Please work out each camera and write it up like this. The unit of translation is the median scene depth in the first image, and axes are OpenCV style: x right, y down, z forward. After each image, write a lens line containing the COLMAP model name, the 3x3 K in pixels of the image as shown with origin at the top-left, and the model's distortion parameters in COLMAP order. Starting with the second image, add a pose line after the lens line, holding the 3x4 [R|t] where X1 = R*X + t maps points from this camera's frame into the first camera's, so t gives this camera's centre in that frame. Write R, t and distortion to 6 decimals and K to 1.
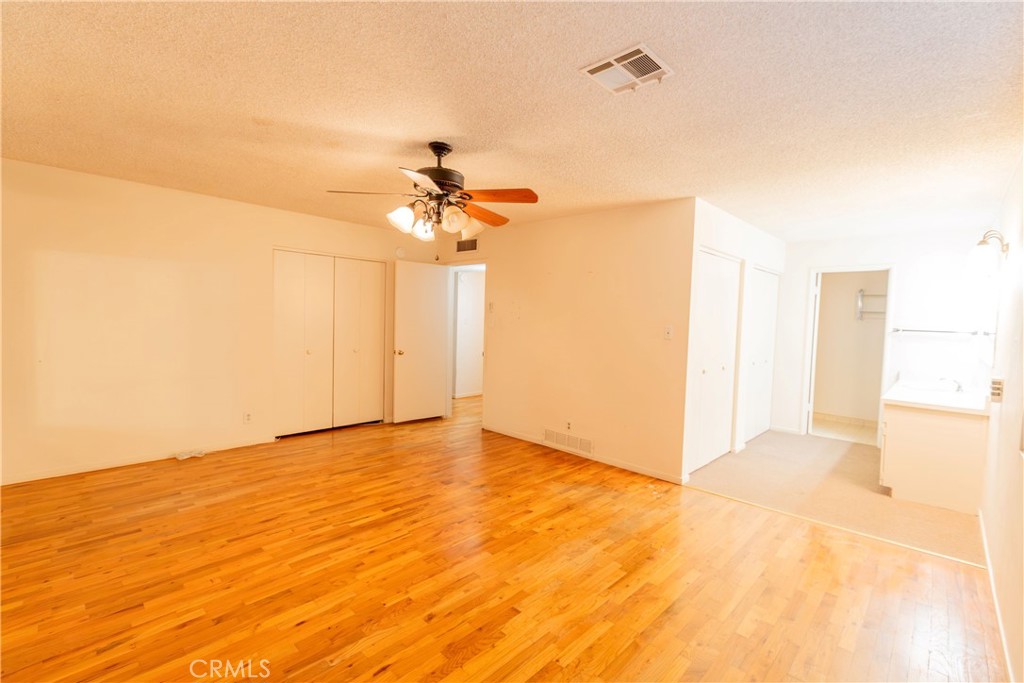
lens RADIAL K [[451.1, 0, 510.3], [0, 451.1, 339.1], [0, 0, 1]] dist [0.003273, 0.000503]
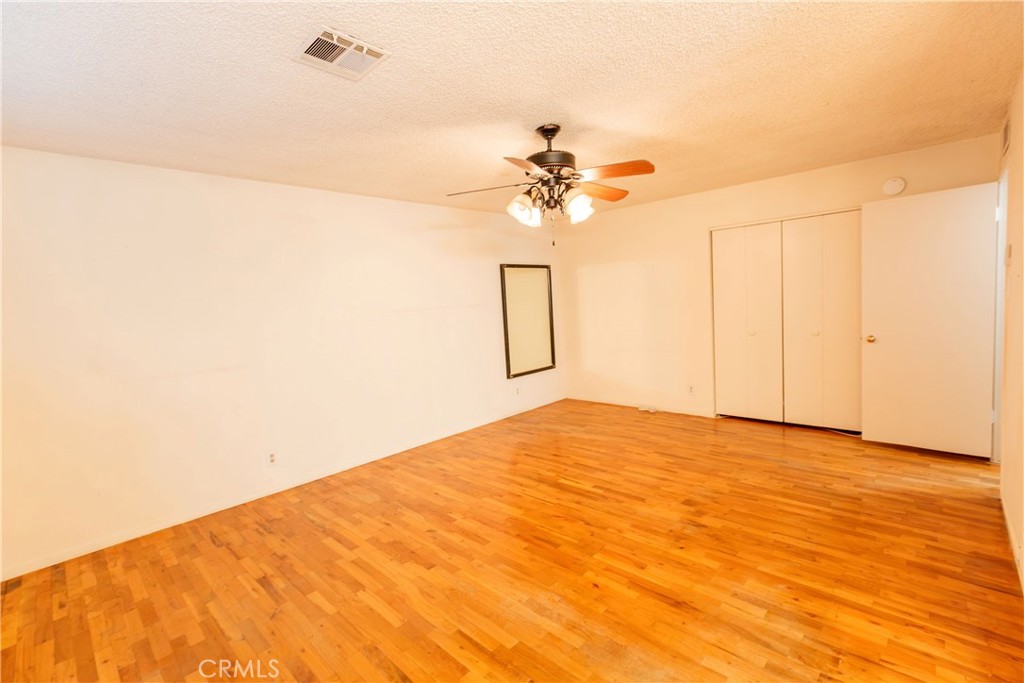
lens RADIAL K [[454.2, 0, 513.8], [0, 454.2, 338.3], [0, 0, 1]] dist [0.001342, 0.000343]
pose [[0.009657, 0.050354, -0.998685, 0.638204], [0.010246, 0.998674, 0.050453, -0.015467], [0.999901, -0.010719, 0.009128, 0.684022]]
